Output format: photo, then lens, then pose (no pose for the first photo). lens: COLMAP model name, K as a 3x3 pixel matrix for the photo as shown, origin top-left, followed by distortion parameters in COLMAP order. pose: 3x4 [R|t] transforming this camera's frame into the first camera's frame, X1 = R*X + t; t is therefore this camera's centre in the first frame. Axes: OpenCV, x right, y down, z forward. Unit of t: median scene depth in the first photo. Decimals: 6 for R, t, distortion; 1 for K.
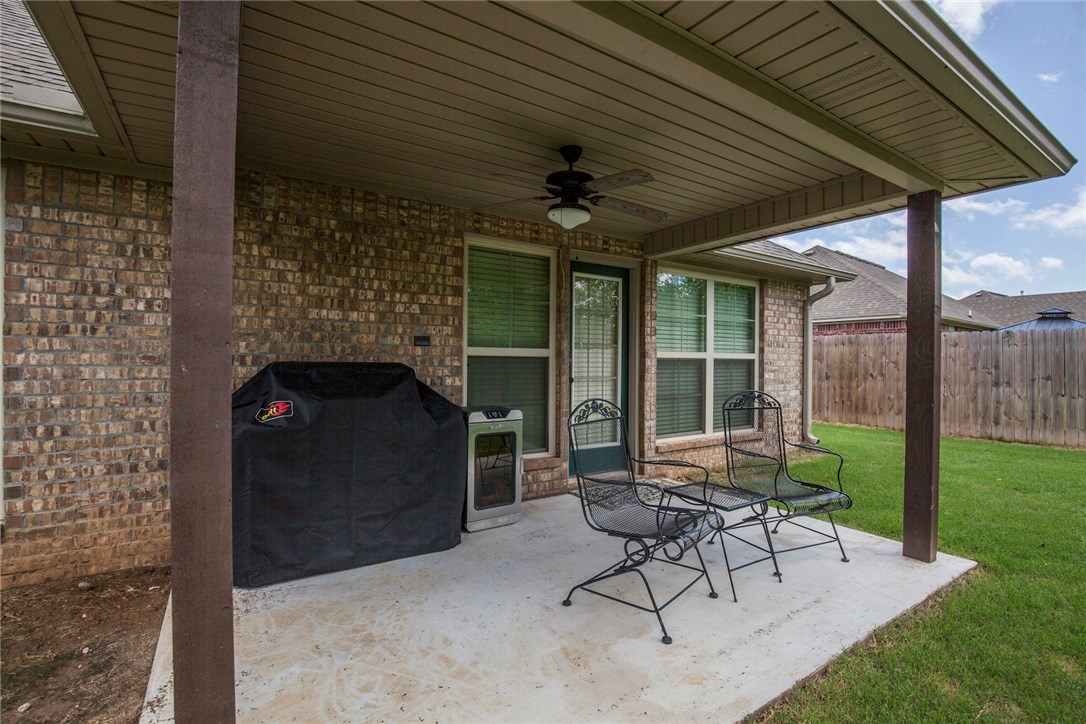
lens RADIAL K [[496.4, 0, 542.1], [0, 496.4, 359.0], [0, 0, 1]] dist [-0.015230, -0.000720]
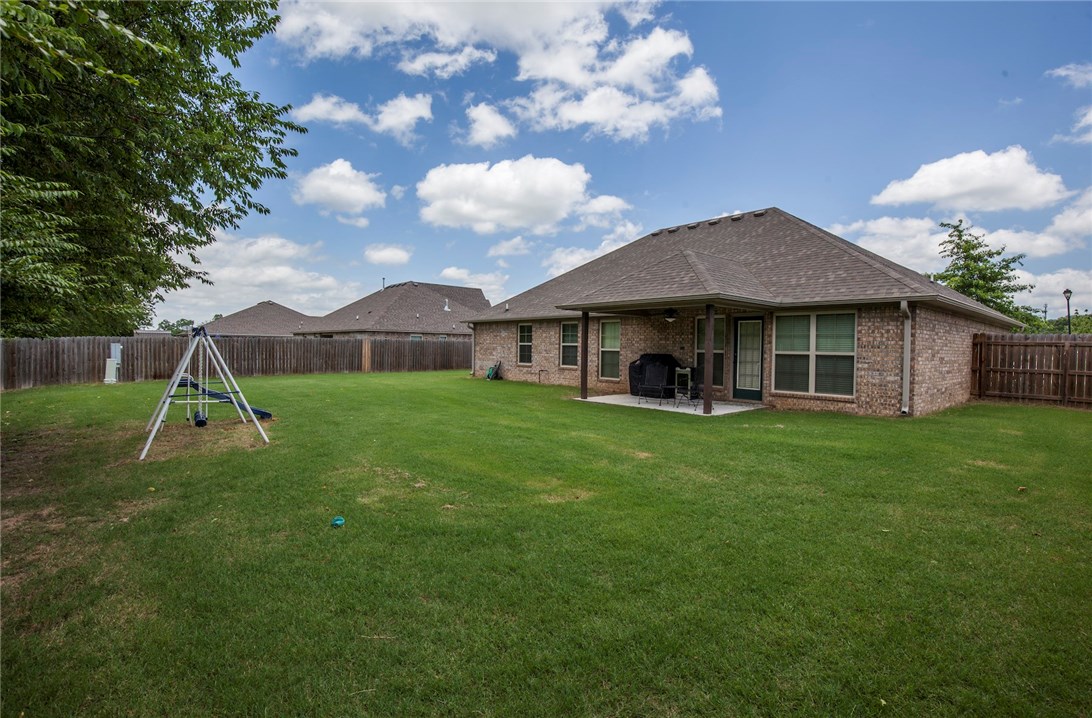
lens RADIAL K [[499.1, 0, 540.8], [0, 499.1, 357.8], [0, 0, 1]] dist [-0.015230, -0.000720]
pose [[0.107225, 0.015323, -0.994117, 2.239461], [-0.009691, 0.999850, 0.014367, -0.006171], [0.994188, 0.008094, 0.107358, -0.280721]]
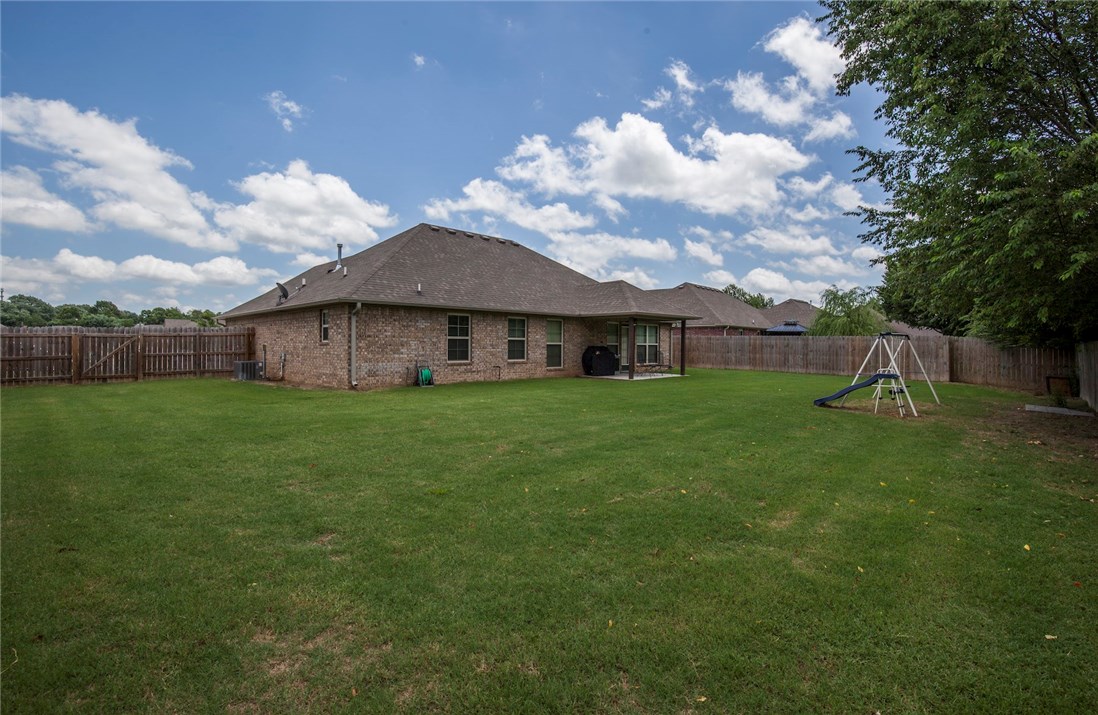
lens RADIAL K [[498.2, 0, 546.2], [0, 498.2, 353.0], [0, 0, 1]] dist [-0.017992, 0.000065]
pose [[0.980358, -0.005628, 0.197144, -1.361992], [0.001049, 0.999727, 0.023322, -0.031548], [-0.197222, -0.022658, 0.980097, -3.020812]]
